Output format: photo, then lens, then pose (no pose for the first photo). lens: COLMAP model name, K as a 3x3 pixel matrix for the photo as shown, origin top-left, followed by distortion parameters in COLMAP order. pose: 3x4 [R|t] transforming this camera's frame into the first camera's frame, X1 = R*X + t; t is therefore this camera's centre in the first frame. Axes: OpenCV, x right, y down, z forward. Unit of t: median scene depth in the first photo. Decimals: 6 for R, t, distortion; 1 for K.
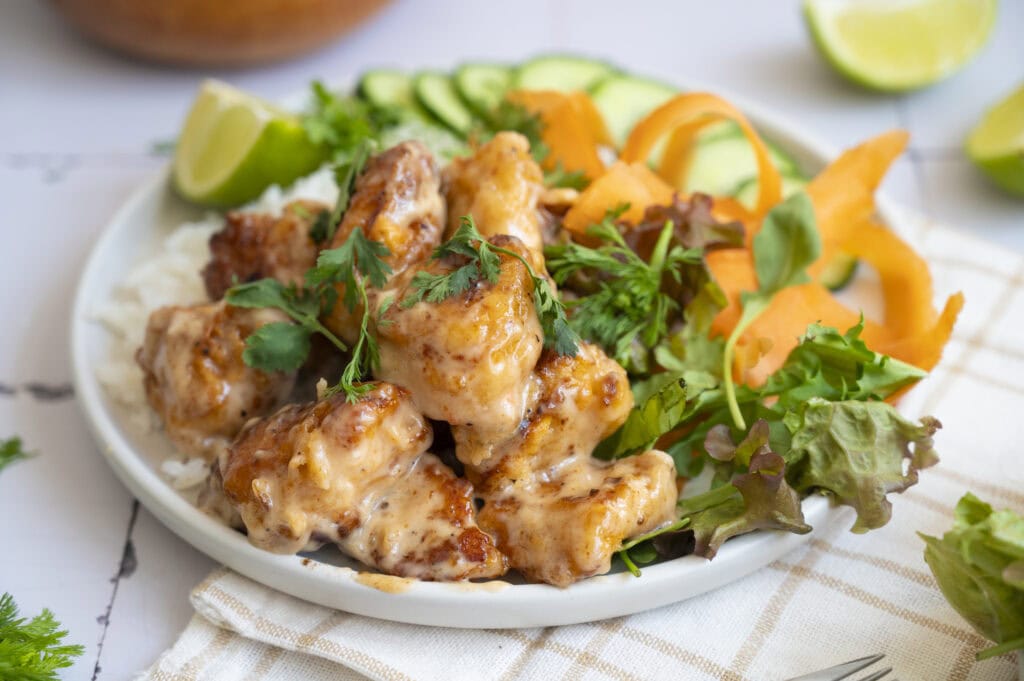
lens RADIAL K [[2032.8, 0, 487.1], [0, 2032.8, 338.2], [0, 0, 1]] dist [-0.048019, 0.000000]
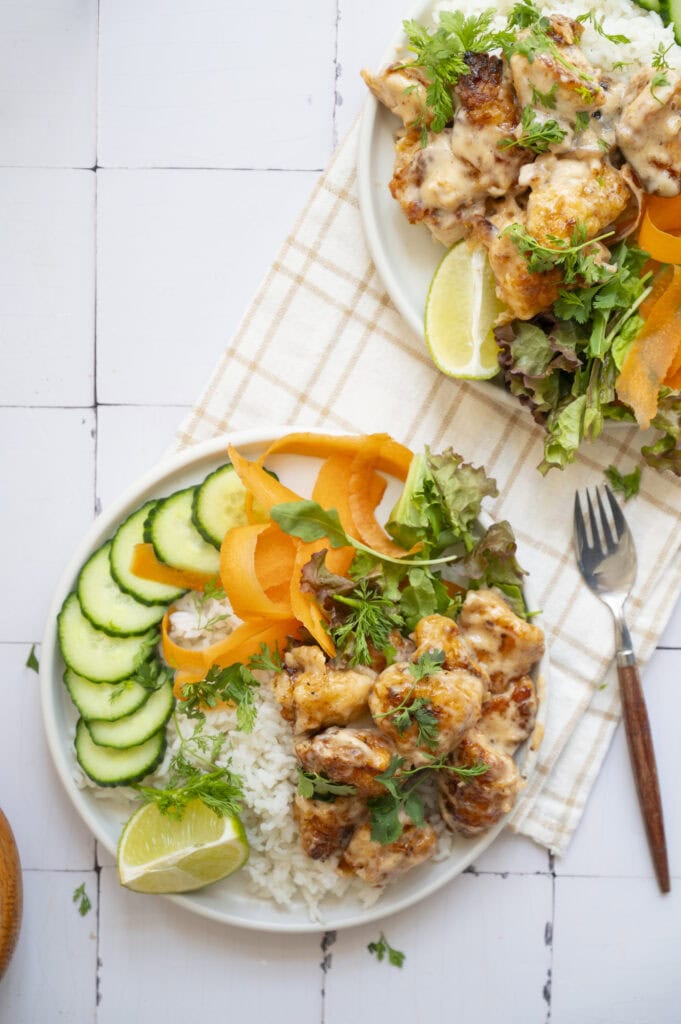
lens RADIAL K [[2032.8, 0, 341.2], [0, 2032.8, 509.8], [0, 0, 1]] dist [-0.048019, 0.000000]
pose [[-0.024772, -0.998340, -0.051992, 0.269809], [0.645524, -0.055686, 0.761707, -1.451121], [-0.763338, -0.014693, 0.645832, -0.128110]]
